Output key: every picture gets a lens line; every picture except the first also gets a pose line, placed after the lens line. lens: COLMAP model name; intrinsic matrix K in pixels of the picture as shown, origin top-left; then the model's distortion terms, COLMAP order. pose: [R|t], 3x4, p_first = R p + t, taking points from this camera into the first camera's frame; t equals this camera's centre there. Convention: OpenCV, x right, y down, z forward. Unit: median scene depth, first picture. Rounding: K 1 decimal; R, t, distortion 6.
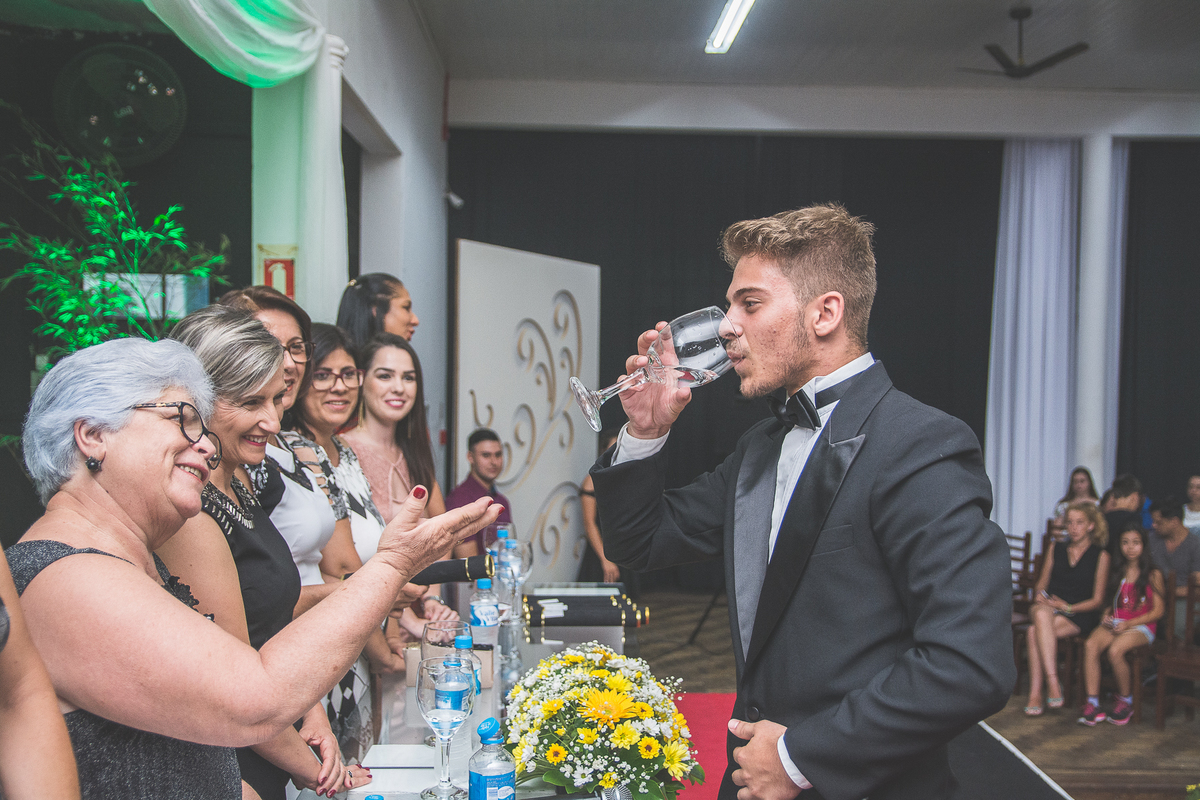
lens RADIAL K [[1359.0, 0, 604.3], [0, 1359.0, 394.3], [0, 0, 1]] dist [0.068204, 0.000000]
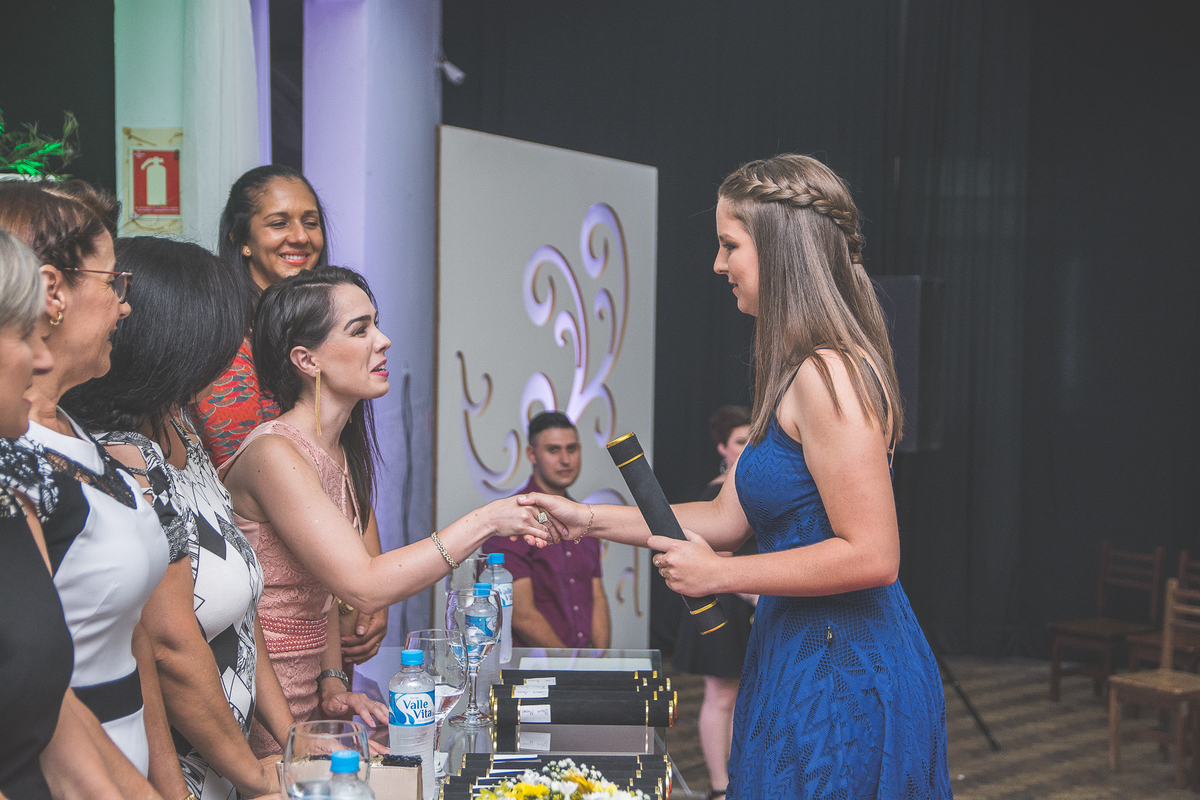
lens RADIAL K [[1952.2, 0, 591.8], [0, 1952.2, 395.0], [0, 0, 1]] dist [0.173824, 0.000000]
pose [[0.998799, 0.005044, -0.048738, 0.022224], [-0.004193, 0.999837, 0.017546, 0.001722], [0.048818, -0.017321, 0.998657, 0.064538]]
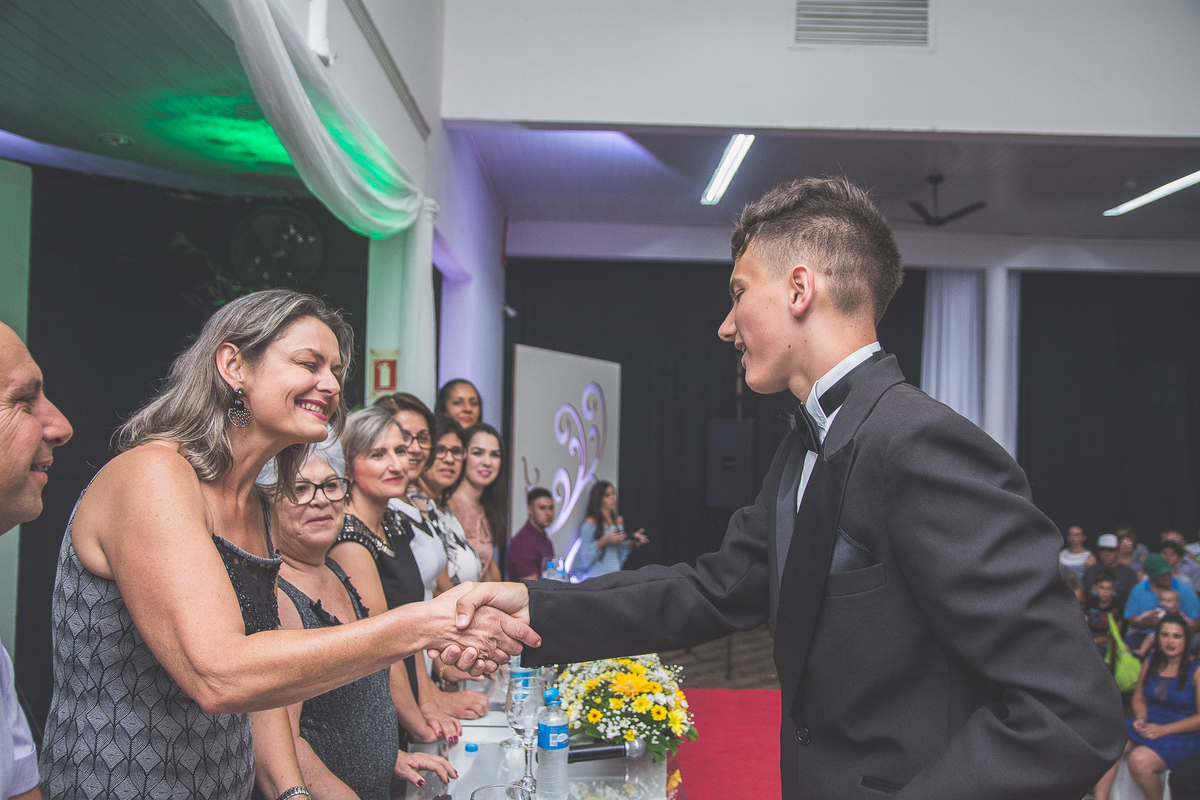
lens RADIAL K [[1066.4, 0, 601.4], [0, 1066.4, 391.9], [0, 0, 1]] dist [-0.031661, 0.019410]
pose [[0.999789, 0.007986, -0.018938, -0.003849], [-0.009163, 0.997979, -0.062878, -0.003223], [0.018397, 0.063038, 0.997842, -0.058296]]
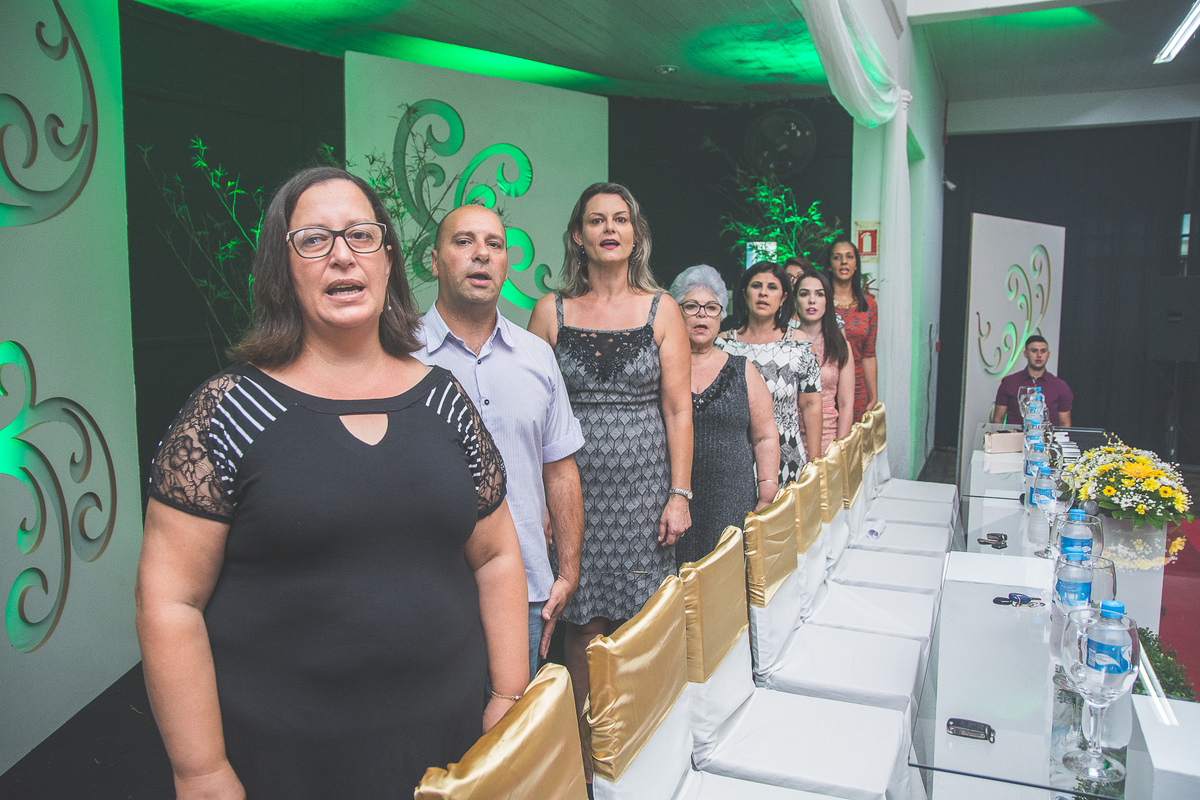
lens RADIAL K [[919.0, 0, 596.8], [0, 919.0, 398.9], [0, 0, 1]] dist [-0.078843, 0.067400]
pose [[0.900518, 0.037965, -0.433158, -0.056207], [-0.001365, 0.996423, 0.084495, 0.013600], [0.434816, -0.075498, 0.897349, -0.167440]]
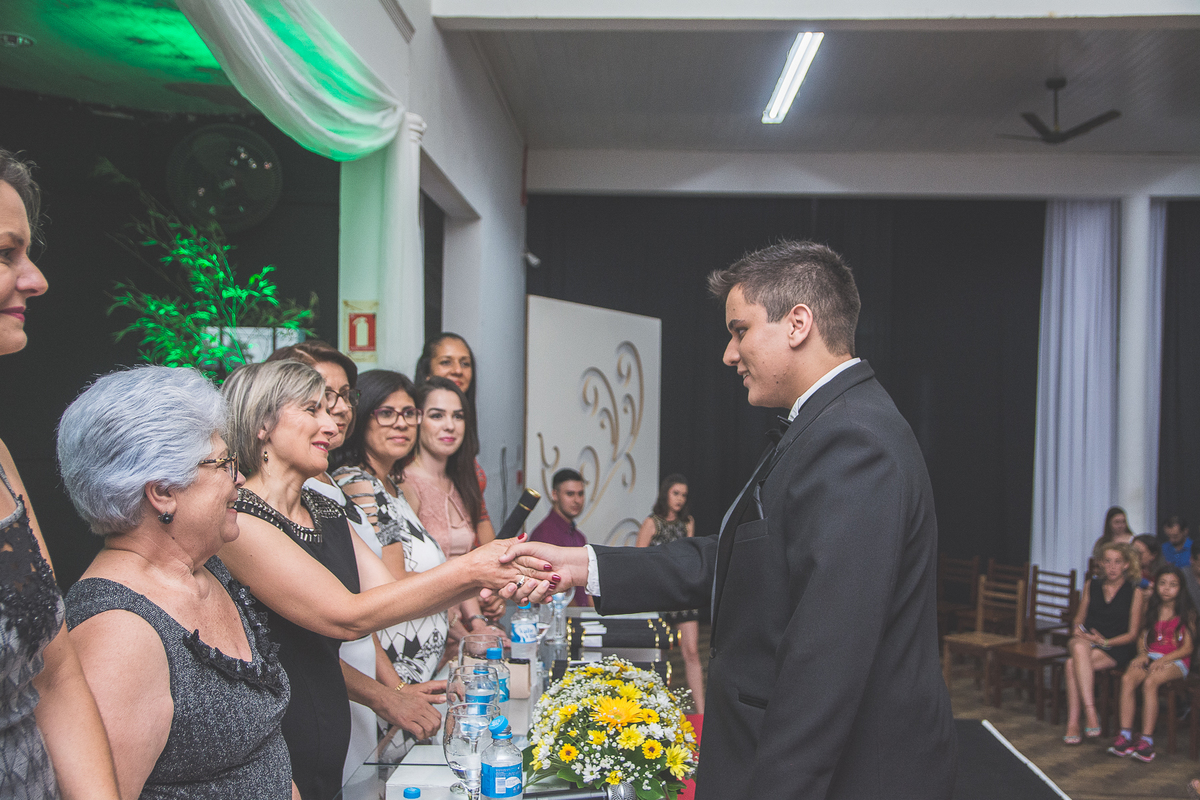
lens RADIAL K [[1267.9, 0, 599.2], [0, 1267.9, 396.2], [0, 0, 1]] dist [0.045913, 0.000000]
pose [[0.997993, 0.000943, -0.063323, 0.022609], [-0.003108, 0.999414, -0.034098, 0.003182], [0.063253, 0.034227, 0.997410, -0.017870]]
